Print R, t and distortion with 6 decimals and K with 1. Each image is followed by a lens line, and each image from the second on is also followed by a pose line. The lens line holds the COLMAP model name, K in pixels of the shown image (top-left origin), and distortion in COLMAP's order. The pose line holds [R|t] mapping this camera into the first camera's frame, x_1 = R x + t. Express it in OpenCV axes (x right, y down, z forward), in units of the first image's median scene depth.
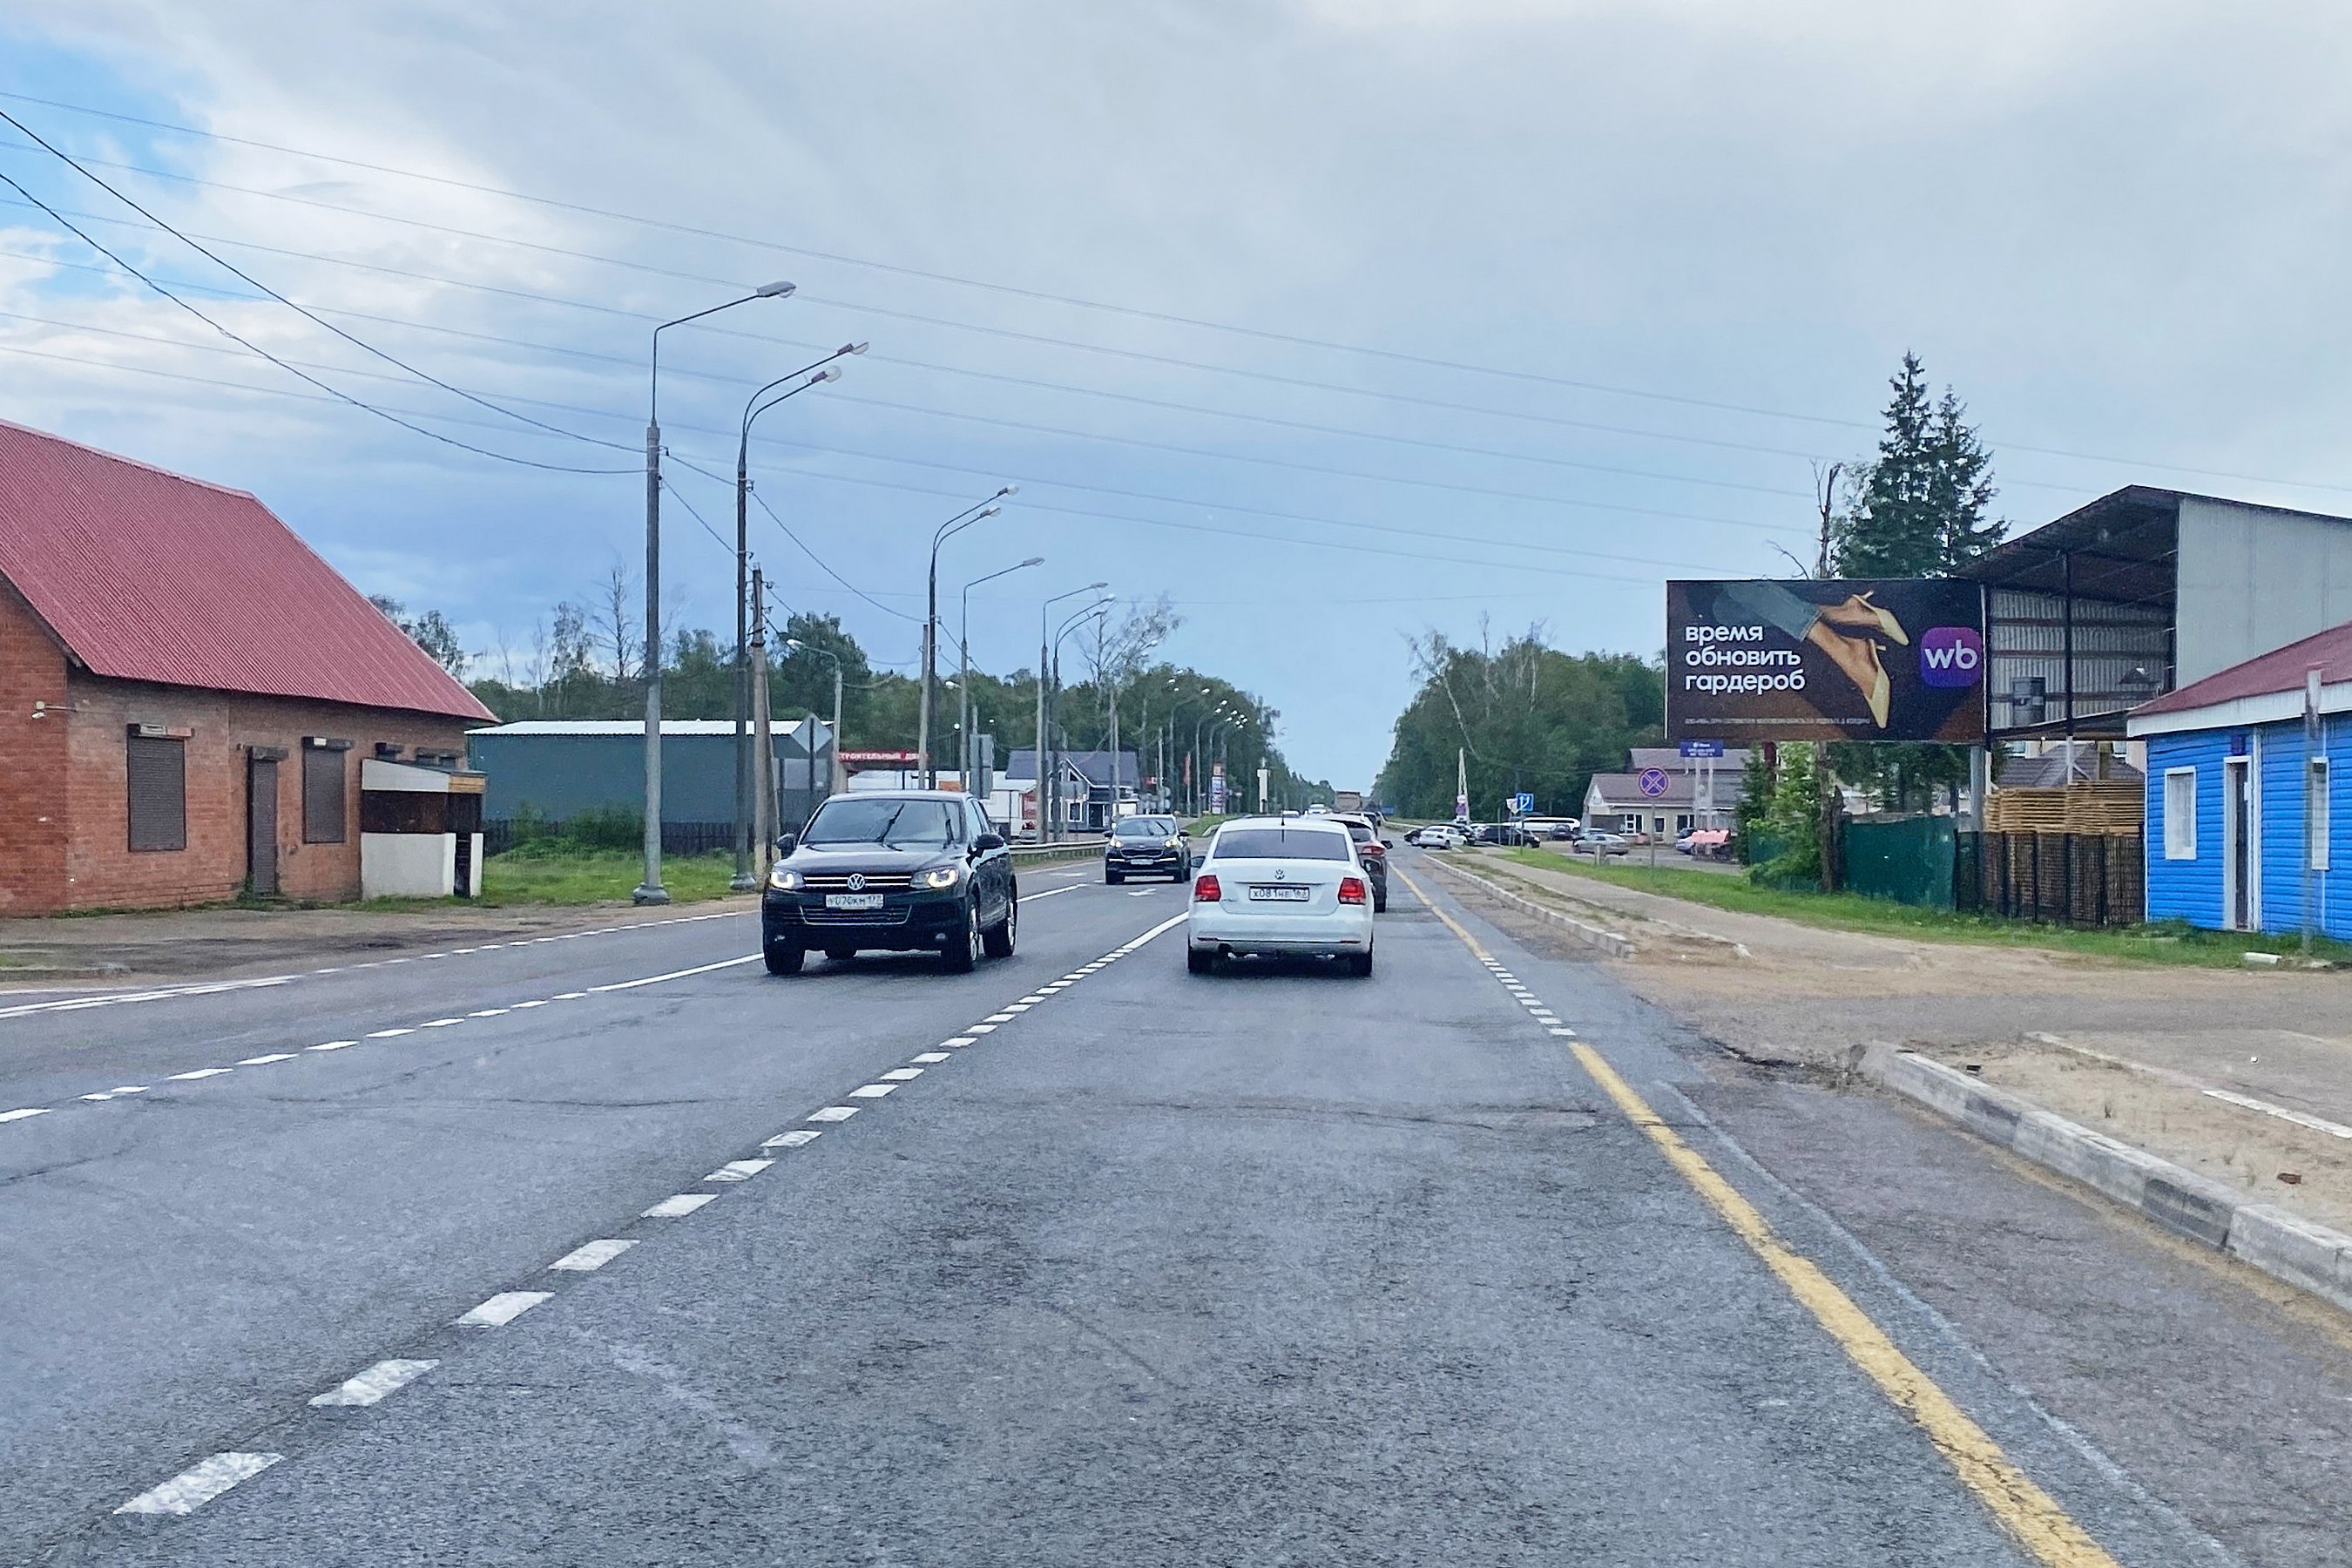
lens RADIAL K [[2713.6, 0, 1176.0], [0, 2713.6, 784.0], [0, 0, 1]] dist [0.503644, -0.008831]
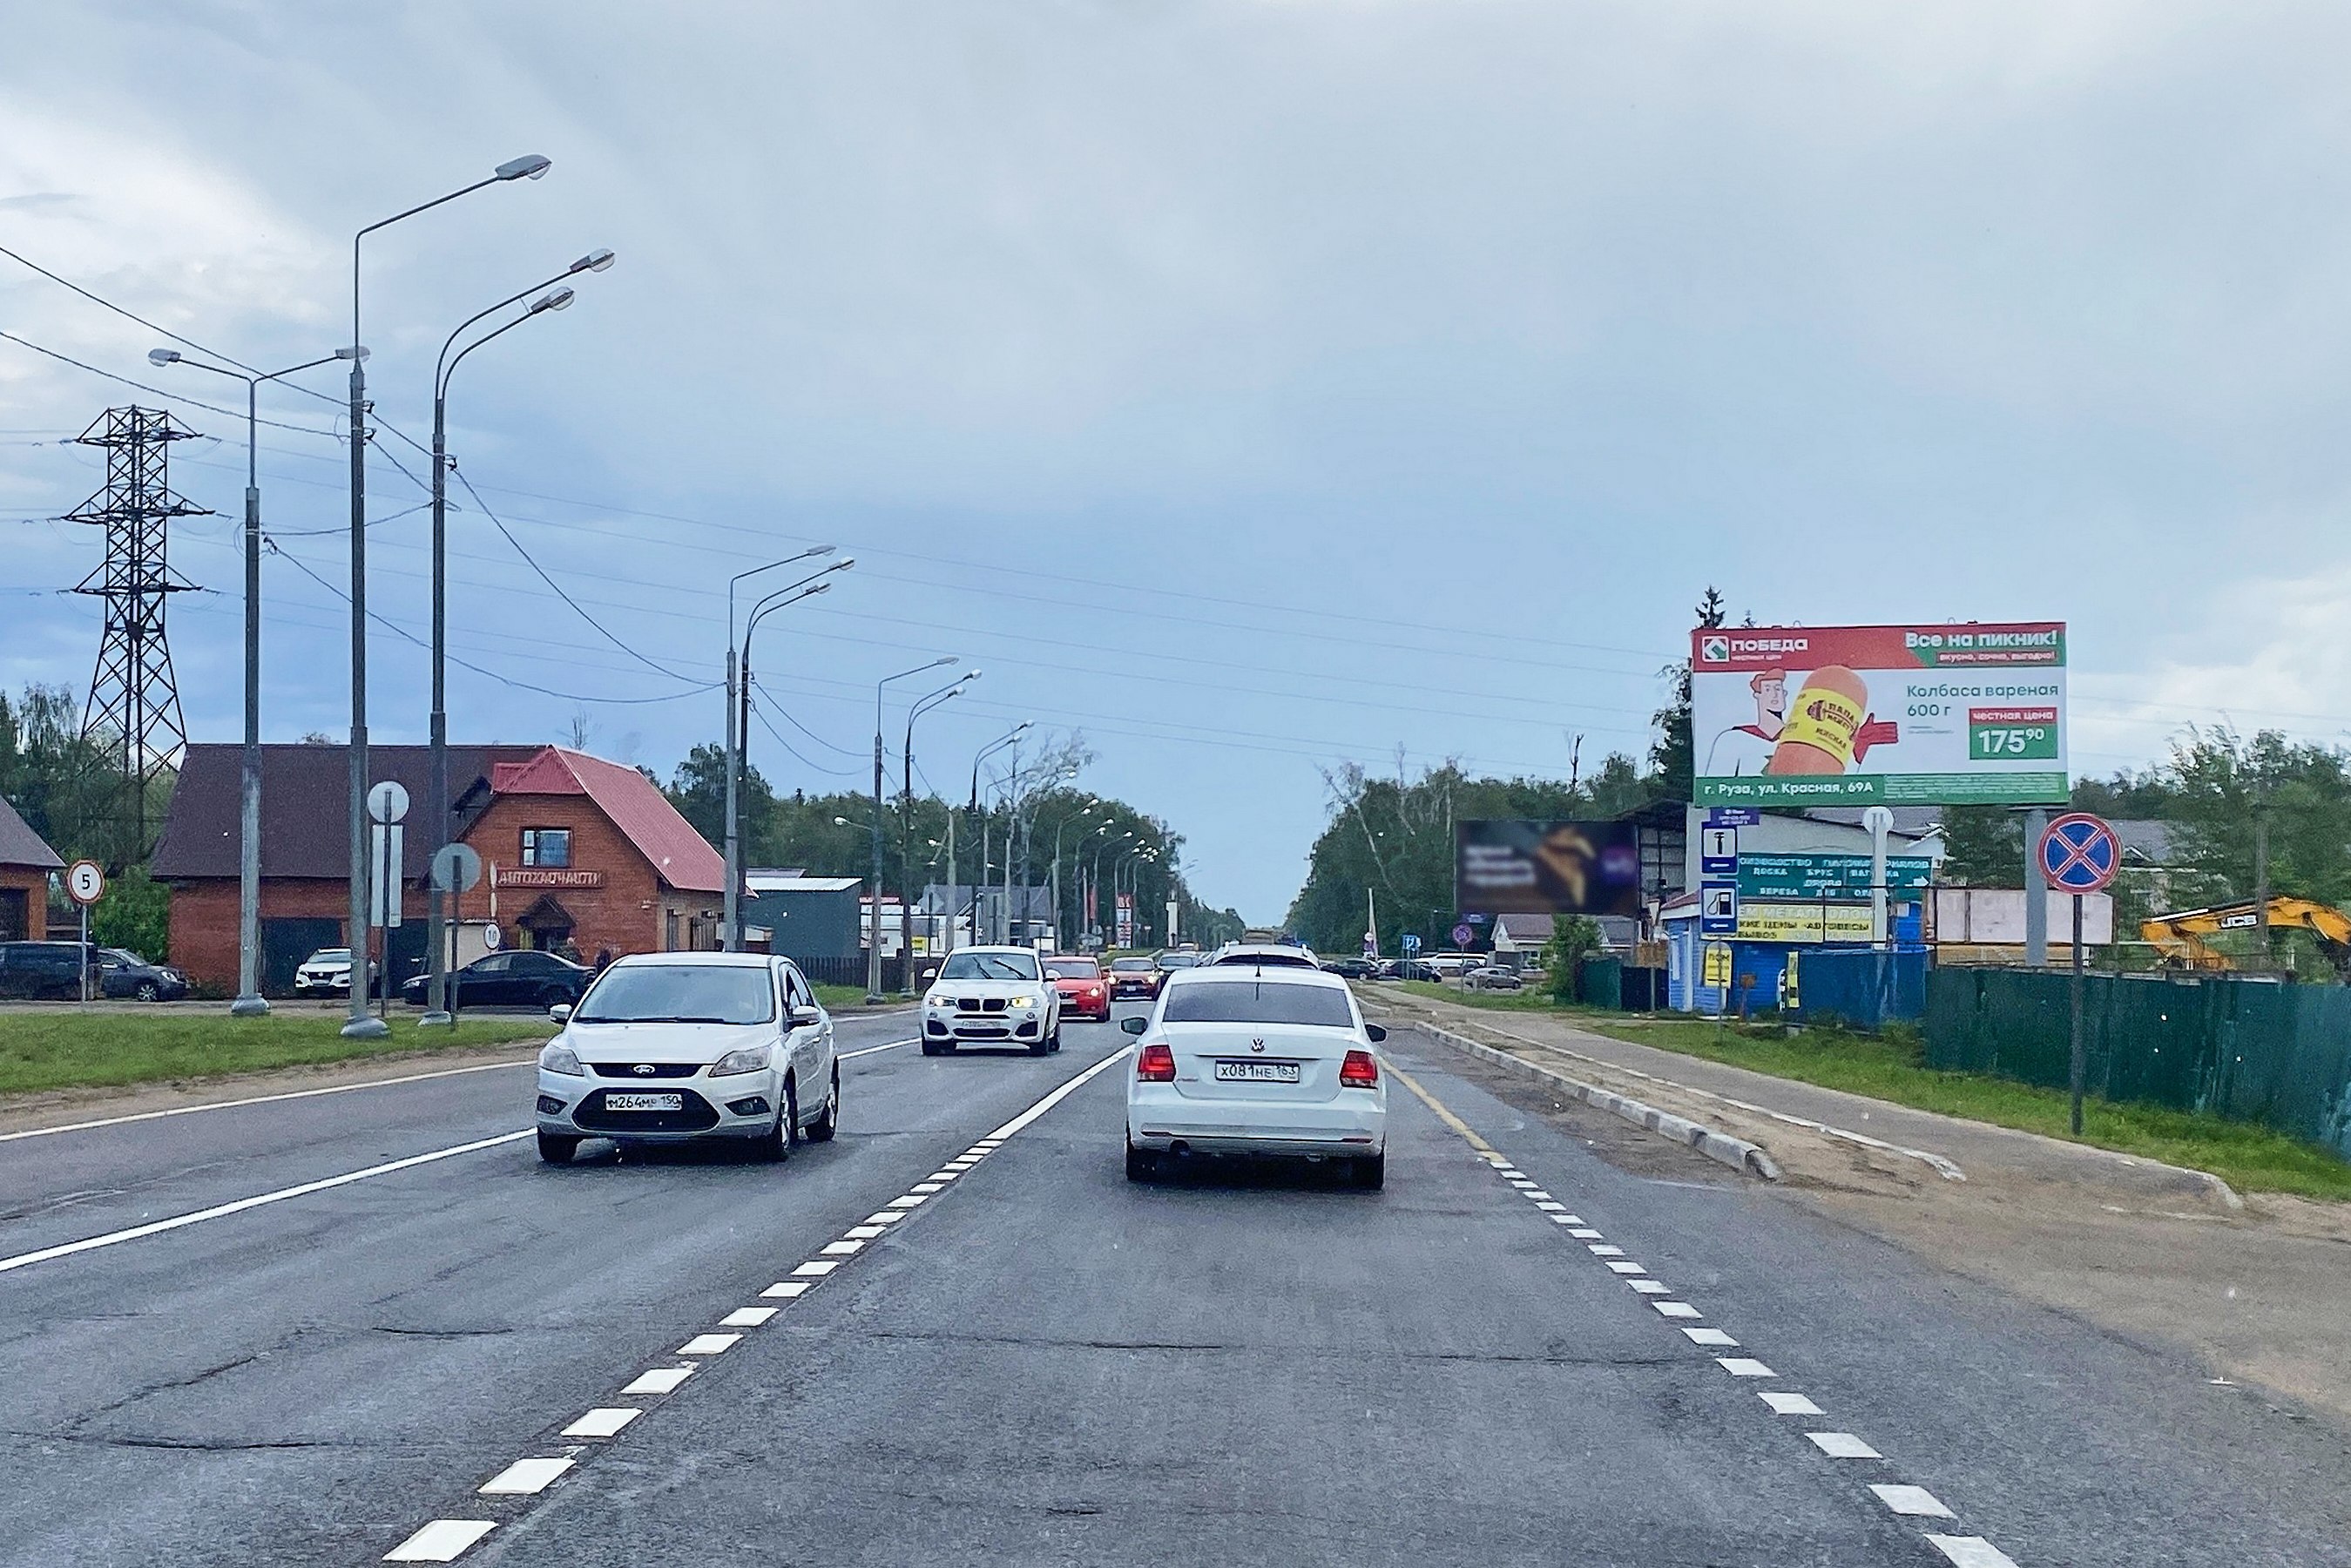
lens RADIAL K [[2712.5, 0, 1175.5], [0, 2712.5, 784.0], [0, 0, 1]] dist [0.503644, -0.008831]
pose [[0.999335, 0.007206, 0.035738, -0.009476], [-0.005450, 0.998785, -0.048984, -0.000645], [-0.036048, 0.048756, 0.998160, 0.242476]]
